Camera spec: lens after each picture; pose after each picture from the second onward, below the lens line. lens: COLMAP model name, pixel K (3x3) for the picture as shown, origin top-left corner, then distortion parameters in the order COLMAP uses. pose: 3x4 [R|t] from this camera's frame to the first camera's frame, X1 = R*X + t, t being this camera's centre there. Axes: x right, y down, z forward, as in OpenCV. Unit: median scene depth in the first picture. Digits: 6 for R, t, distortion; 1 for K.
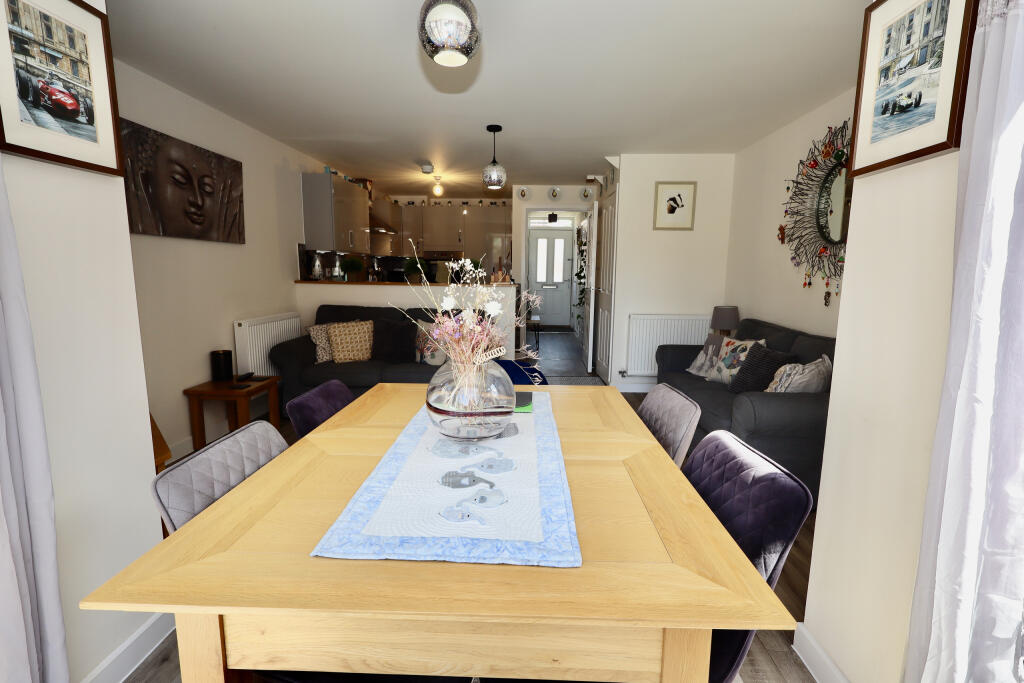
lens RADIAL K [[472.7, 0, 516.0], [0, 472.7, 341.4], [0, 0, 1]] dist [-0.004065, 0.002163]
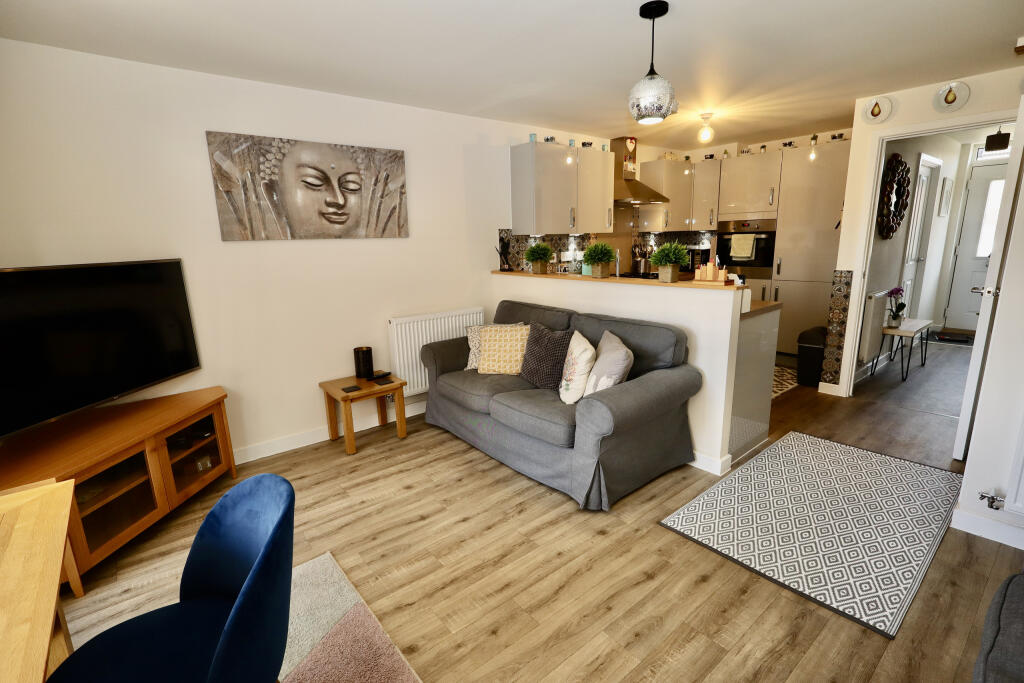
lens RADIAL K [[472.7, 0, 512.2], [0, 472.7, 338.5], [0, 0, 1]] dist [-0.004065, 0.002163]
pose [[0.665896, 0.126180, -0.735297, 0.321354], [-0.075600, 0.991933, 0.101756, -0.124533], [0.742205, -0.012170, 0.670063, 0.546886]]
